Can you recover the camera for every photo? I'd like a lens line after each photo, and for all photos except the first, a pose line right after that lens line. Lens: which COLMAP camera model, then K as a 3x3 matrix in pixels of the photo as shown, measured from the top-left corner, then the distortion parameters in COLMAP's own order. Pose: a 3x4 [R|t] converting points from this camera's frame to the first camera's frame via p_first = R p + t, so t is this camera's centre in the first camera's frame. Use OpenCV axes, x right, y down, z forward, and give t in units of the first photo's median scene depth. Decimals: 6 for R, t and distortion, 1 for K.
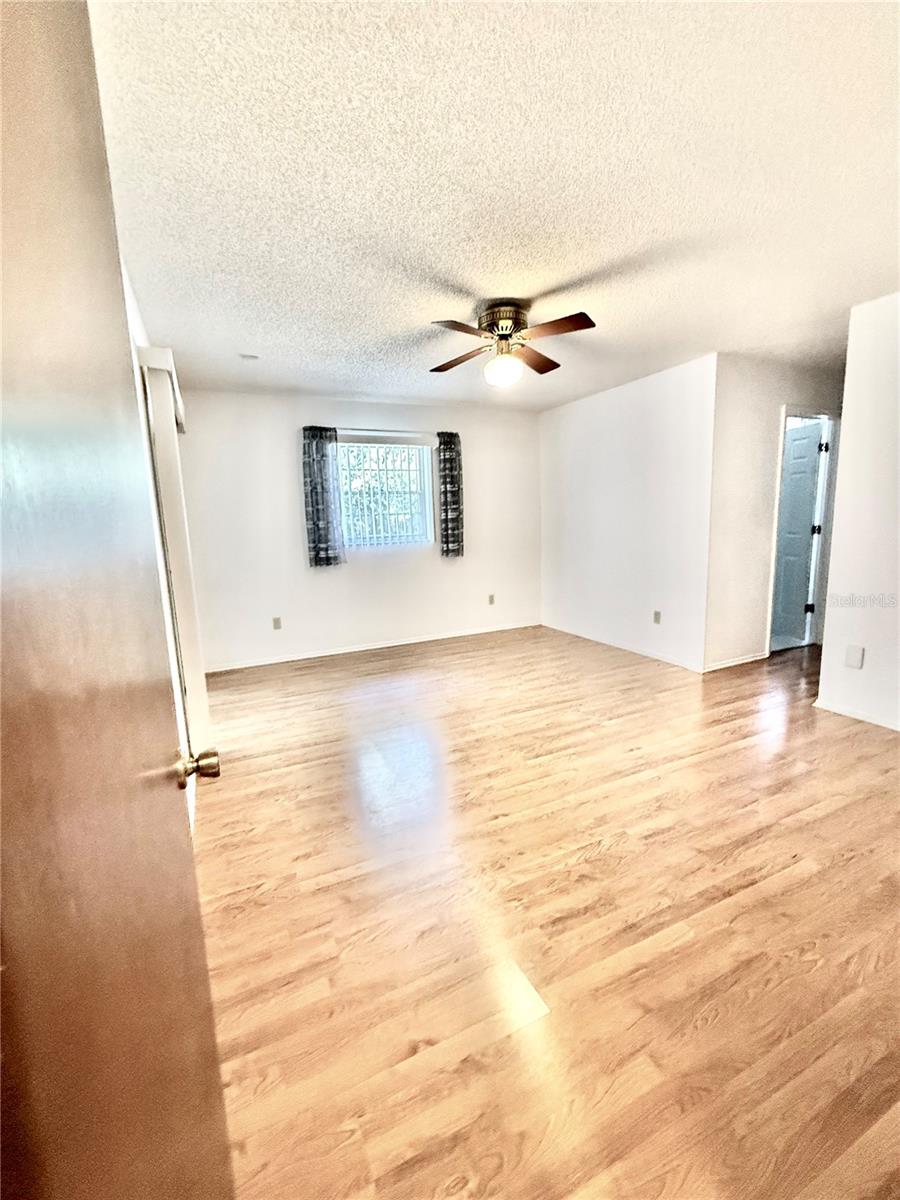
lens RADIAL K [[521.1, 0, 450.7], [0, 521.1, 593.1], [0, 0, 1]] dist [-0.000647, -0.001022]
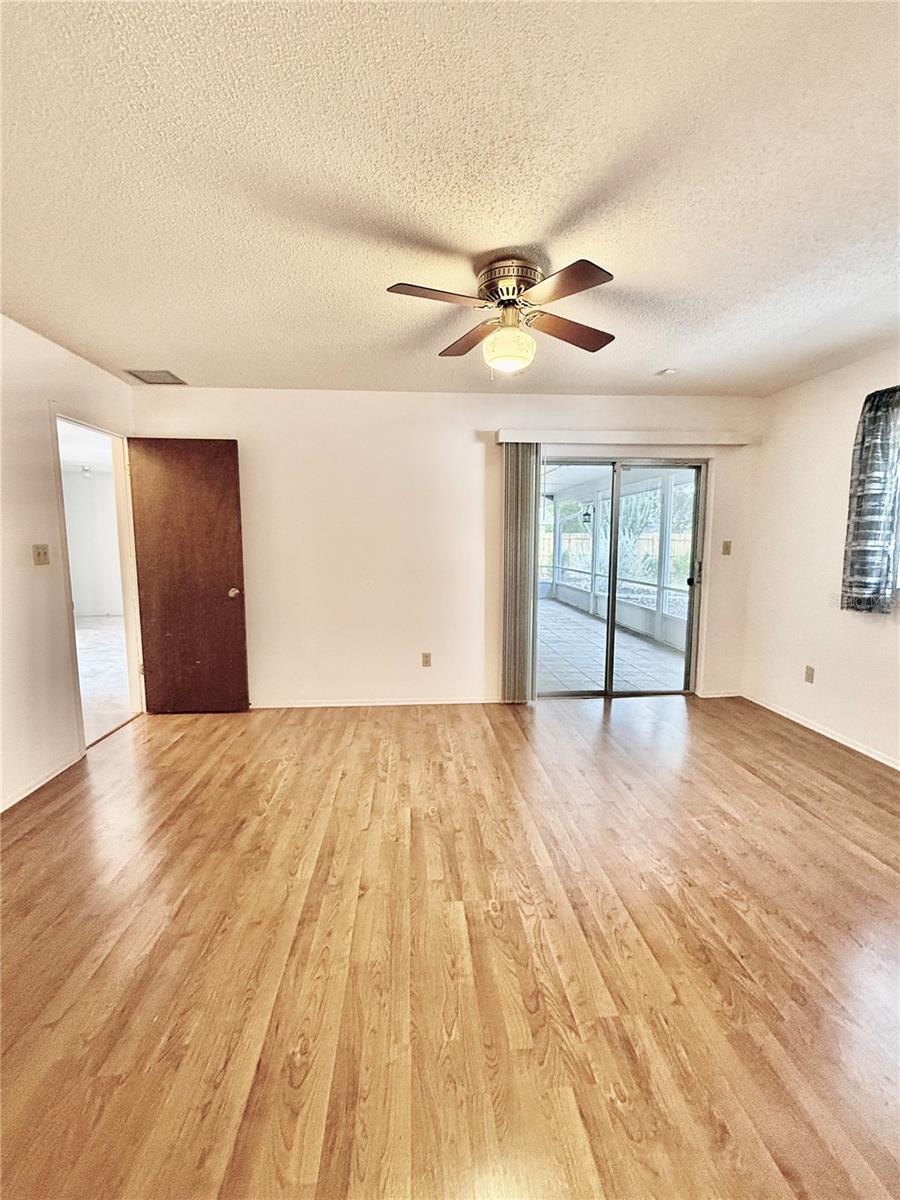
lens RADIAL K [[521.1, 0, 456.2], [0, 521.1, 609.1], [0, 0, 1]] dist [-0.000647, -0.001022]
pose [[-0.359770, 0.156915, -0.919752, 0.911935], [-0.122134, 0.969355, 0.213151, -0.226735], [0.925013, 0.189018, -0.329580, 1.318814]]
